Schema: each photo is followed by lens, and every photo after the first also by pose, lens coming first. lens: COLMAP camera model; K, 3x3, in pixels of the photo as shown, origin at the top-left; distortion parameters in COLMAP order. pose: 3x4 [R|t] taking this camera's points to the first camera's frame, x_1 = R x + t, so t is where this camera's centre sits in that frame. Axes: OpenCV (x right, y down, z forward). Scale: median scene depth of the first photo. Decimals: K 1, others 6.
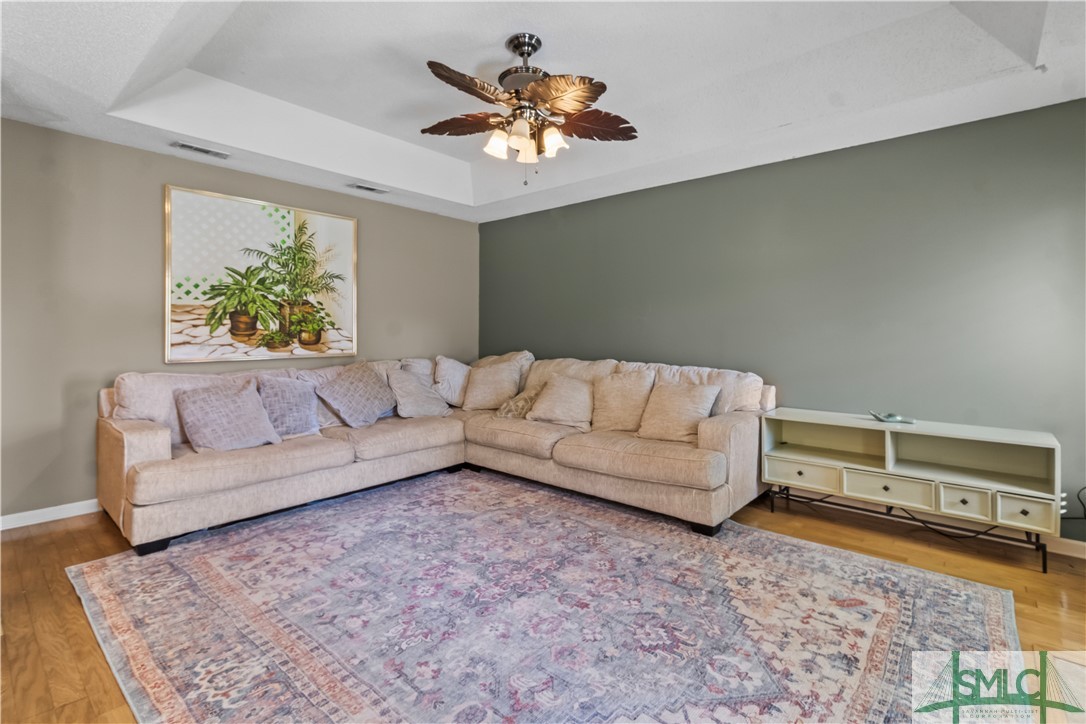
lens RADIAL K [[512.9, 0, 559.0], [0, 512.9, 334.0], [0, 0, 1]] dist [0.004513, -0.001304]
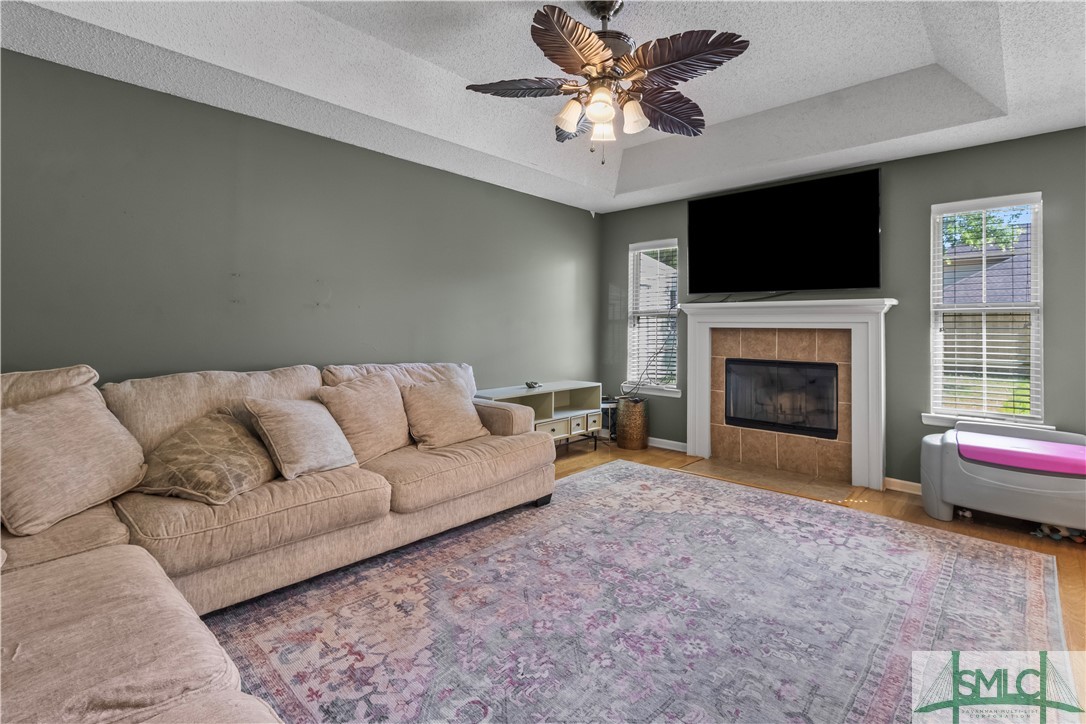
lens RADIAL K [[512.9, 0, 551.4], [0, 512.9, 319.1], [0, 0, 1]] dist [0.004513, -0.001304]
pose [[0.035613, 0.010083, 0.999315, -0.771264], [-0.003687, 0.999944, -0.009958, -0.008055], [-0.999359, -0.003329, 0.035649, 0.850129]]
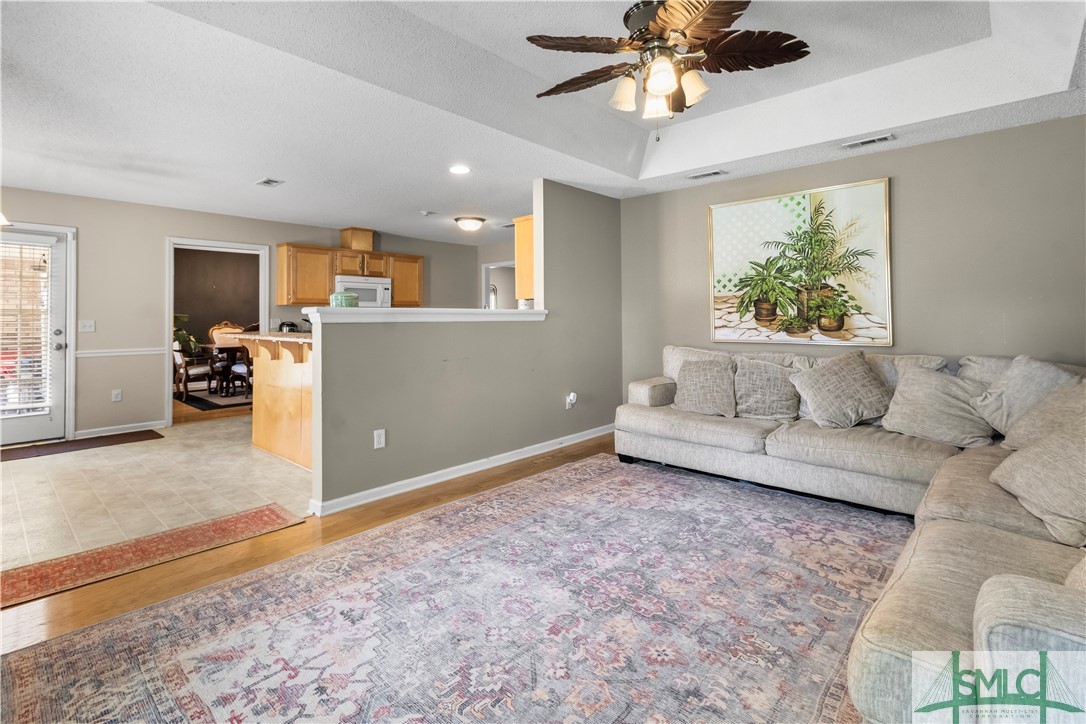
lens RADIAL K [[512.9, 0, 541.8], [0, 512.9, 318.0], [0, 0, 1]] dist [0.004513, -0.001304]
pose [[-0.042073, 0.000032, -0.999115, 0.618011], [-0.000938, 1.000000, 0.000071, -0.003293], [0.999114, 0.000940, -0.042073, 0.679544]]
